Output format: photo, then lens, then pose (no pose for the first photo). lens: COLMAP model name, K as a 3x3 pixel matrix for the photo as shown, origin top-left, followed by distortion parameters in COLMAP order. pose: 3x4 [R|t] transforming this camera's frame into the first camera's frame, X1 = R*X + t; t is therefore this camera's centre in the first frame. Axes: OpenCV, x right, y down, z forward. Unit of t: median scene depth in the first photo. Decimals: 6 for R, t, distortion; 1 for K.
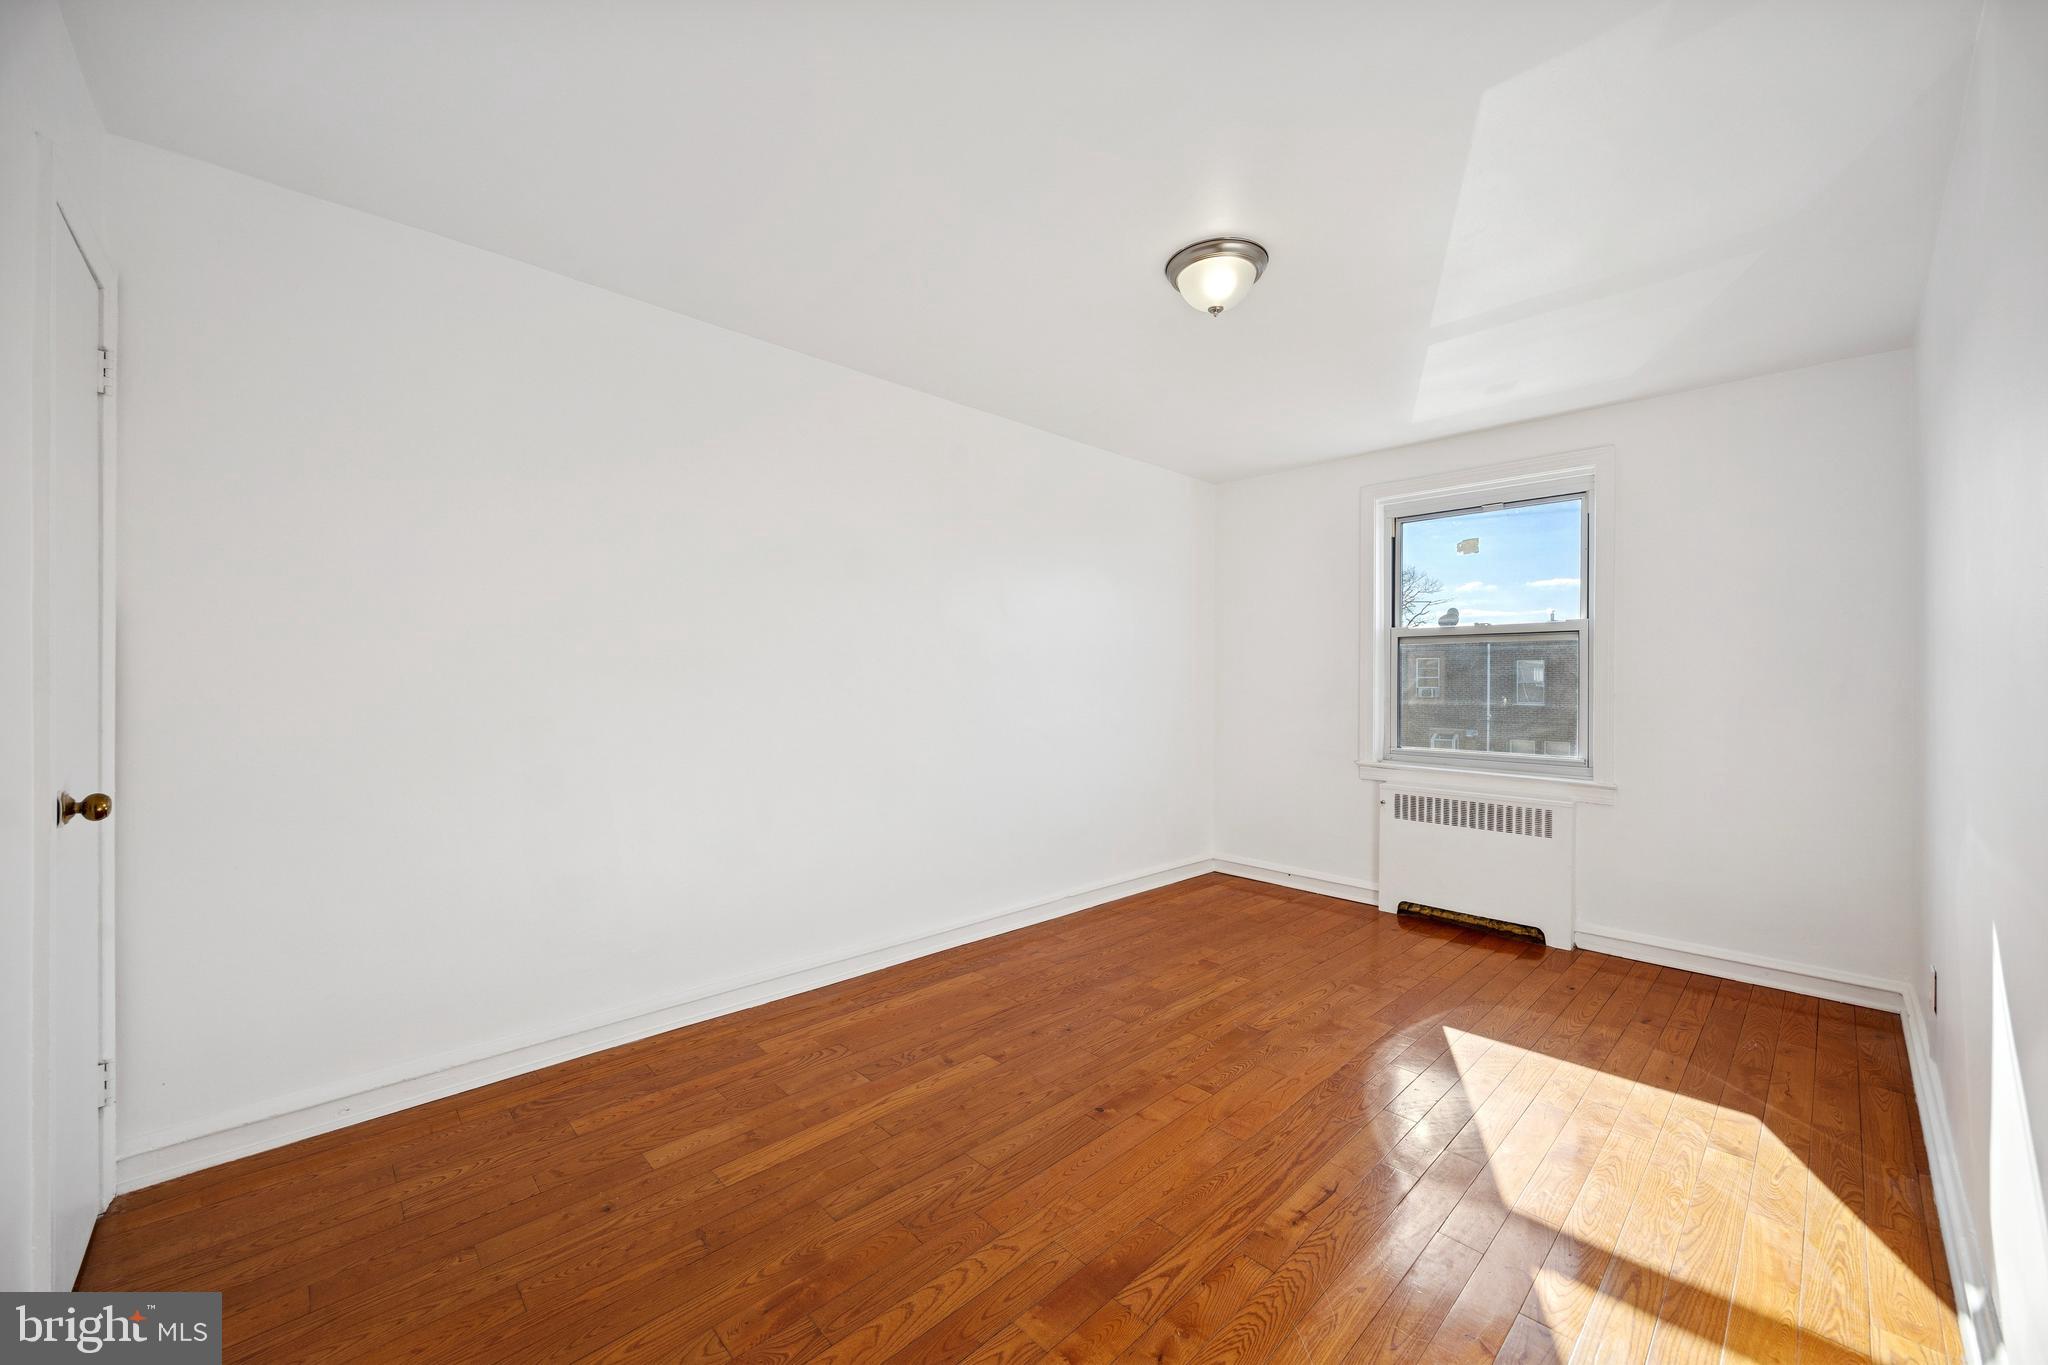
lens RADIAL K [[777.3, 0, 1027.3], [0, 777.3, 687.0], [0, 0, 1]] dist [0.002855, 0.000120]
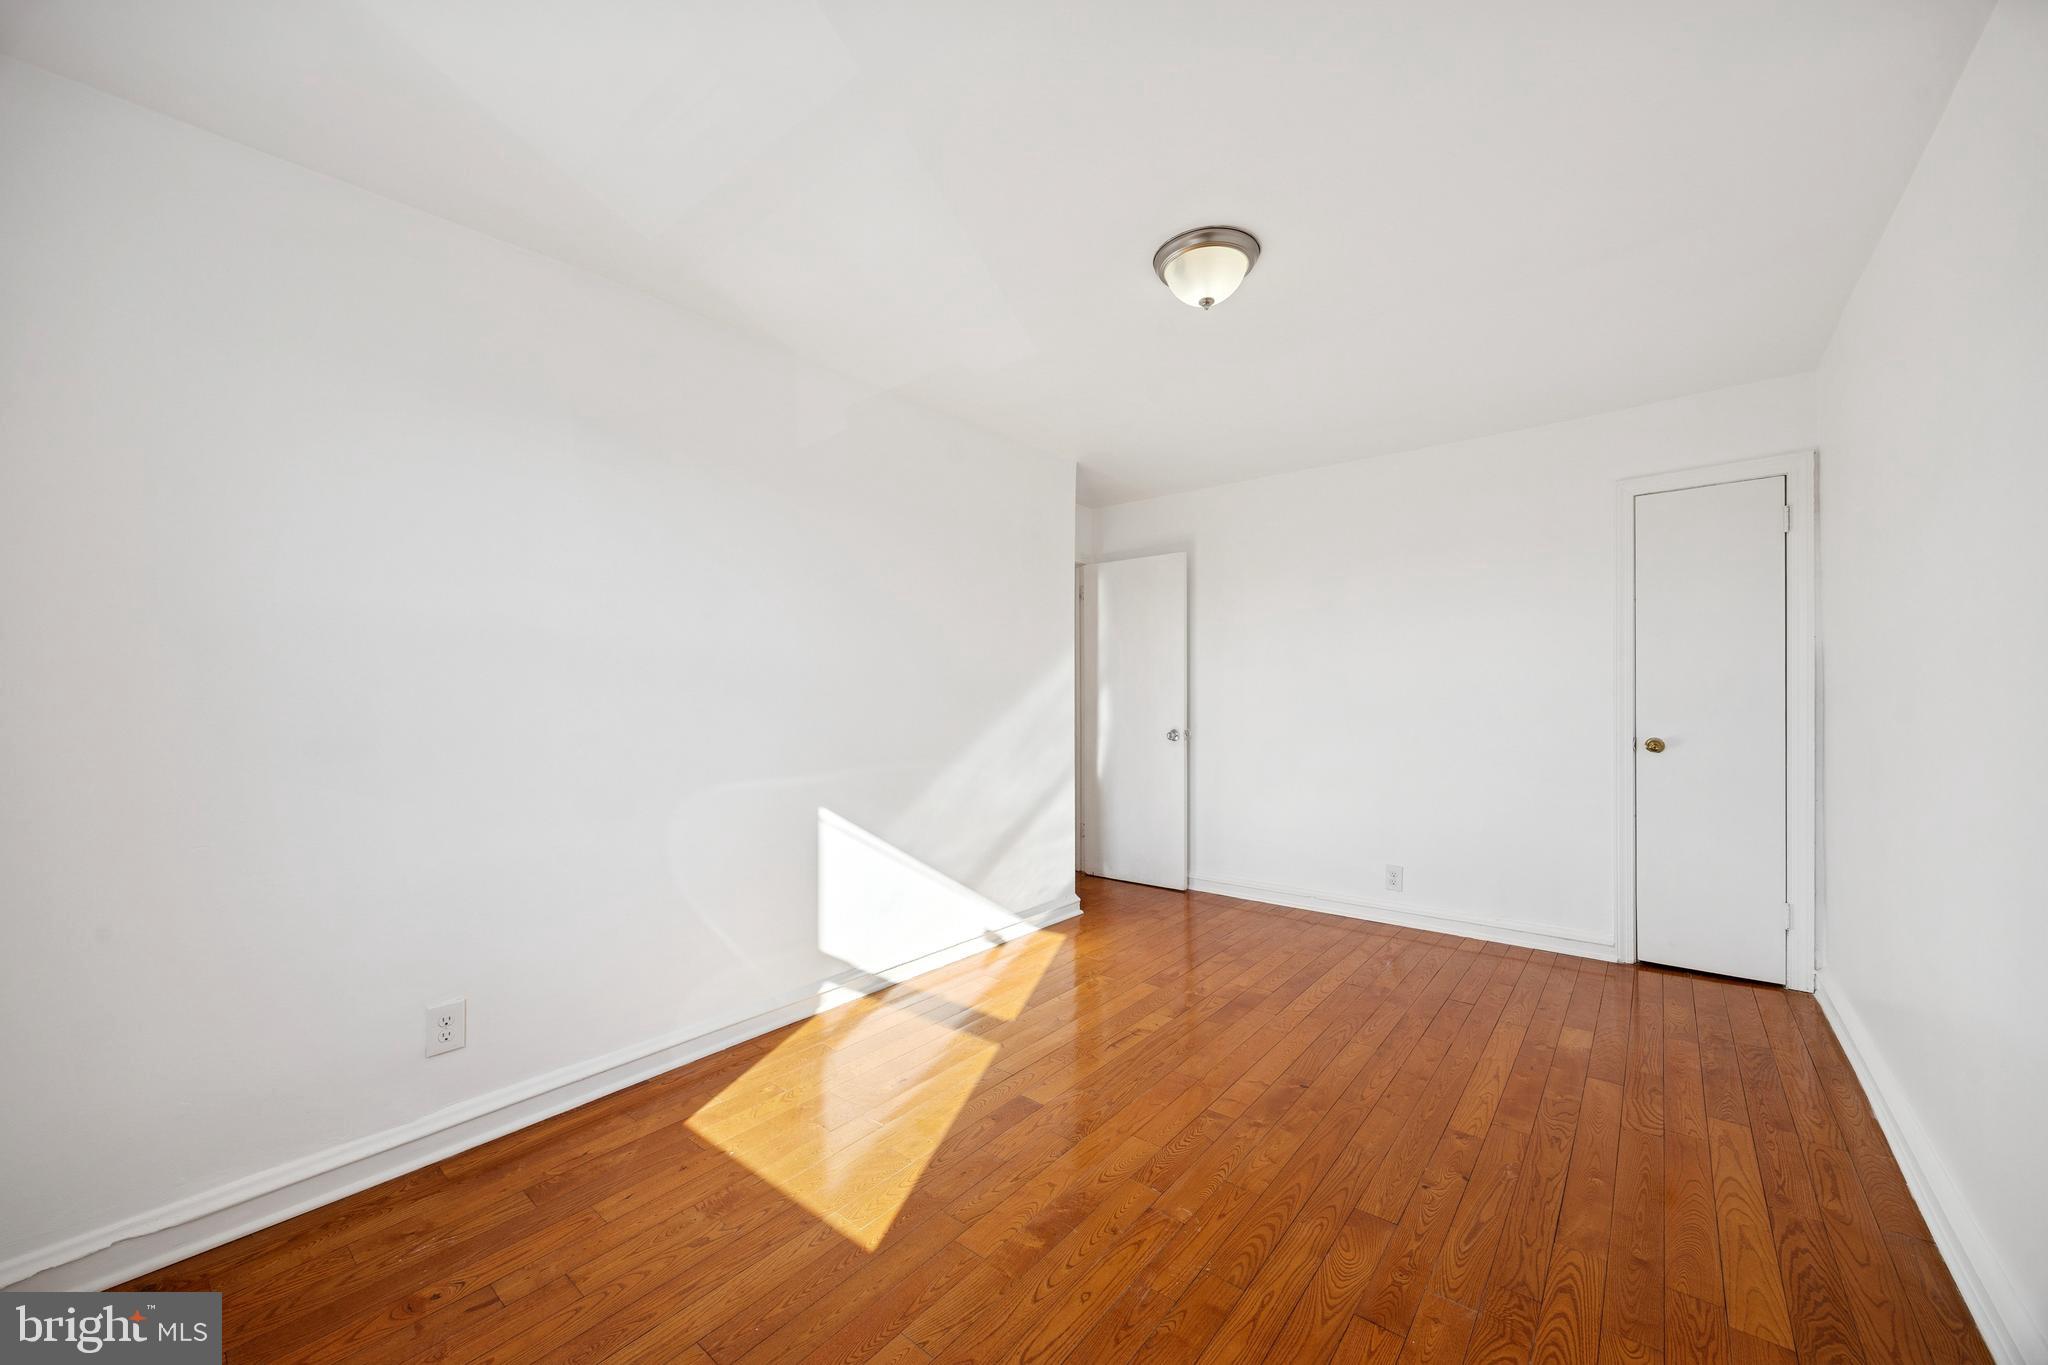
lens RADIAL K [[777.3, 0, 1025.3], [0, 777.3, 689.6], [0, 0, 1]] dist [0.002855, 0.000120]
pose [[-0.992705, -0.000925, -0.120564, 0.545945], [-0.000660, 0.999997, -0.002241, -0.008187], [0.120566, -0.002145, -0.992703, 1.818458]]
